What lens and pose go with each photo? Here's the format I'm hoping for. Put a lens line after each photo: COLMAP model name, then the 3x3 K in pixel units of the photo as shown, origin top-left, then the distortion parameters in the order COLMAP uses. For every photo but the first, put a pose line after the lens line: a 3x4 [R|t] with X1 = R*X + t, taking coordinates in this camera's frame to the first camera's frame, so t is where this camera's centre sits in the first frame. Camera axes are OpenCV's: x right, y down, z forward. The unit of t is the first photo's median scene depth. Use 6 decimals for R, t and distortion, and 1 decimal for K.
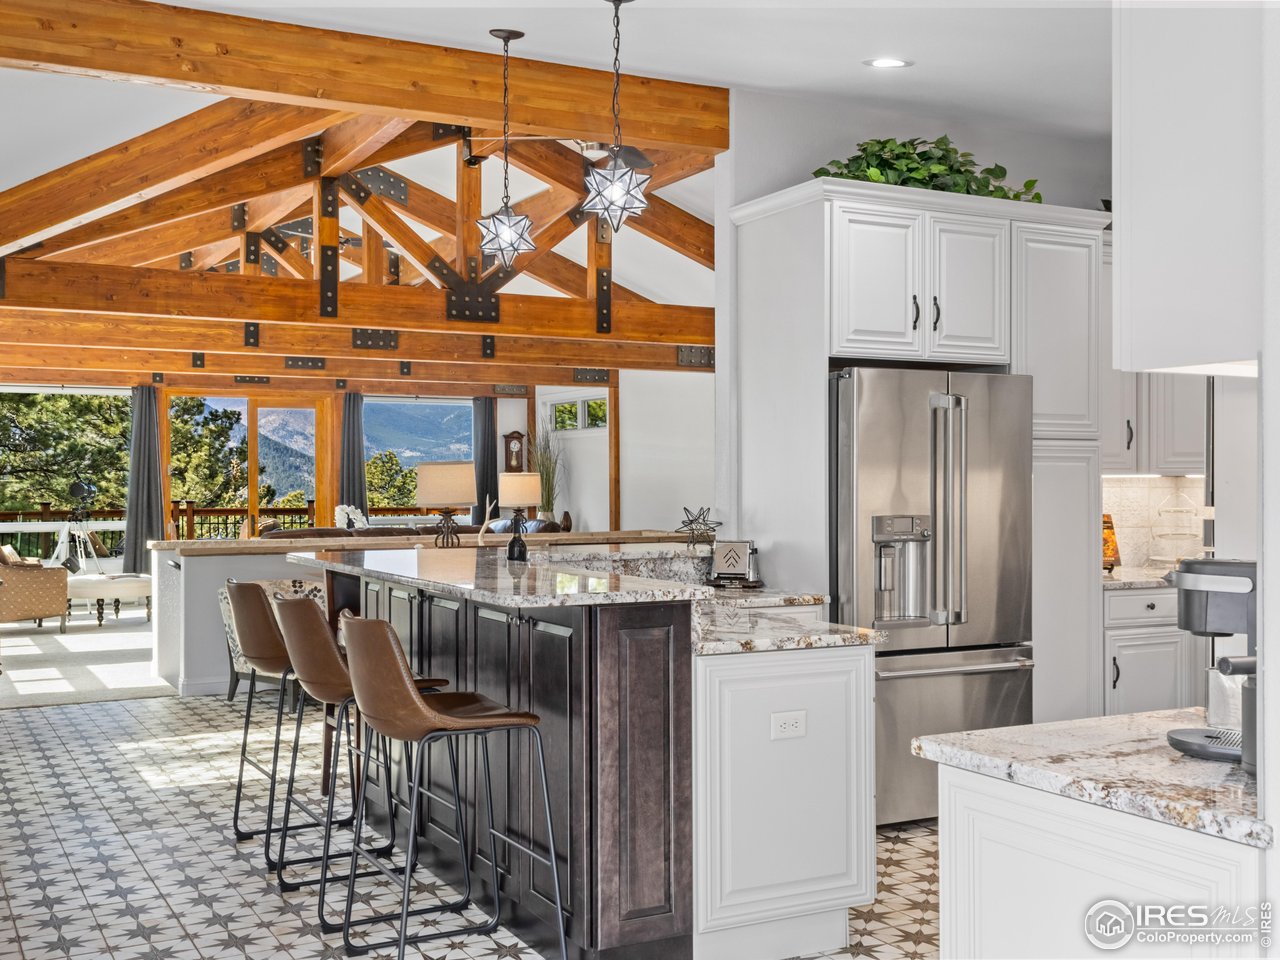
lens RADIAL K [[1342.8, 0, 607.3], [0, 1342.8, 487.2], [0, 0, 1]] dist [0.016447, 0.006634]
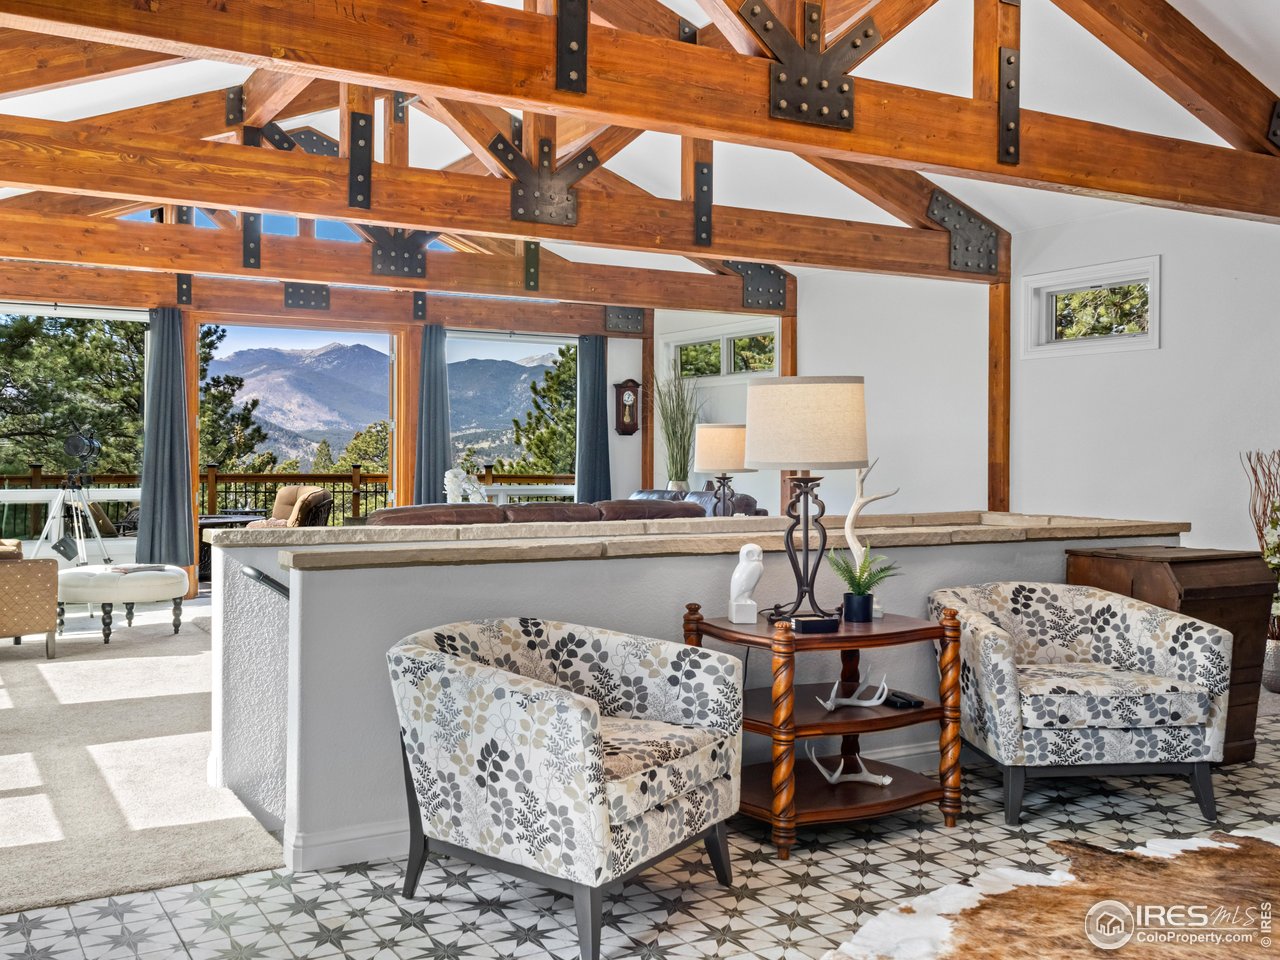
lens RADIAL K [[1187.1, 0, 554.2], [0, 1187.1, 462.7], [0, 0, 1]] dist [0.052328, -0.053991]
pose [[0.999956, 0.008319, 0.004316, -0.129422], [-0.008330, 0.999963, 0.002365, 0.007098], [-0.004297, -0.002401, 0.999988, 0.332397]]
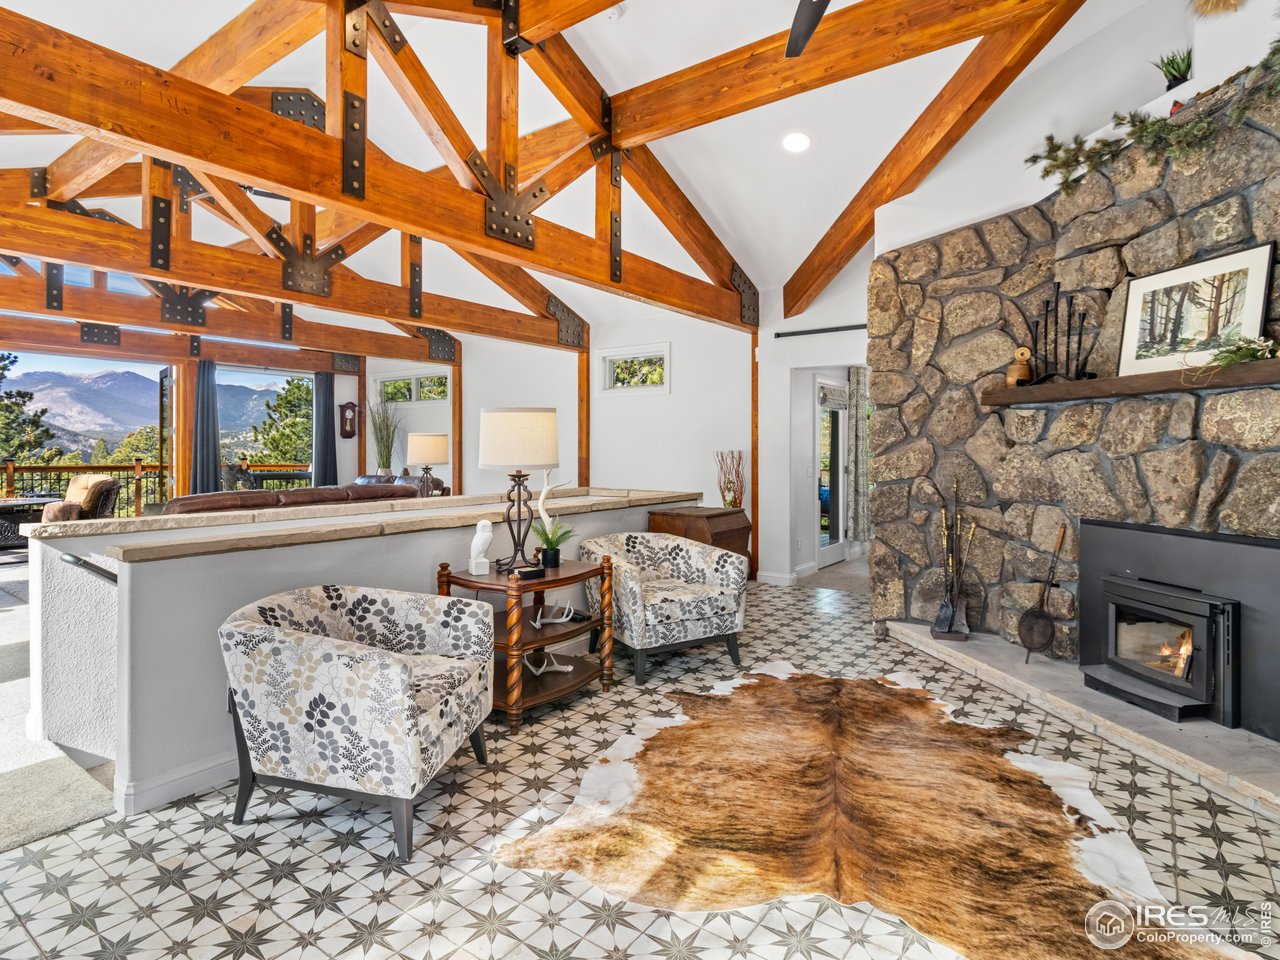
lens RADIAL K [[698.6, 0, 584.2], [0, 698.6, 451.1], [0, 0, 1]] dist [-0.000477, -0.002469]
pose [[0.913141, 0.004391, 0.407619, -0.147859], [-0.004270, 0.999990, -0.001206, 0.002938], [-0.407621, -0.000639, 0.913151, 0.375025]]
